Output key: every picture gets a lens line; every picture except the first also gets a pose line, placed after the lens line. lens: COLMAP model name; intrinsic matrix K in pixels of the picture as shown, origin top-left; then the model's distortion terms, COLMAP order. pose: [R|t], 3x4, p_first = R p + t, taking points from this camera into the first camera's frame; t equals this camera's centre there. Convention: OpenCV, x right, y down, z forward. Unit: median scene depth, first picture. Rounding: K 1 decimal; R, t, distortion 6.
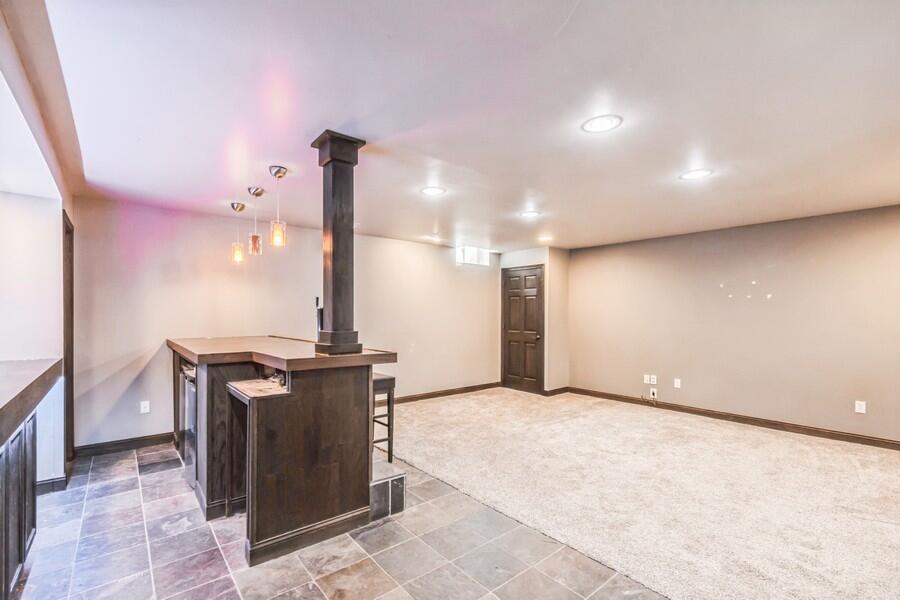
lens RADIAL K [[401.1, 0, 445.0], [0, 401.1, 307.9], [0, 0, 1]] dist [0.001905, 0.000123]
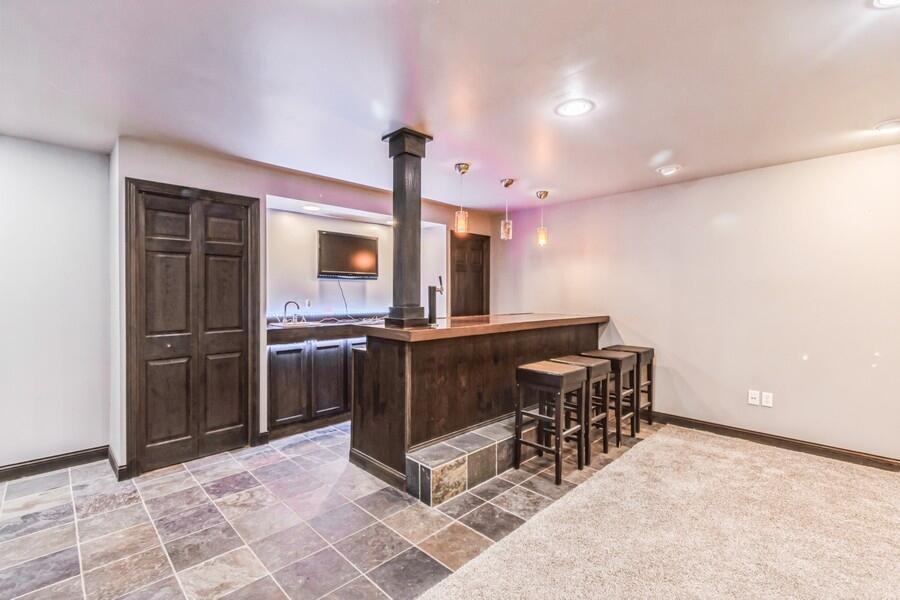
lens RADIAL K [[401.1, 0, 445.0], [0, 401.1, 299.0], [0, 0, 1]] dist [0.001905, 0.000123]
pose [[0.088111, 0.001759, -0.996109, 0.826140], [0.017303, 0.999845, 0.003296, 0.032042], [0.995960, -0.017526, 0.088066, 0.982946]]
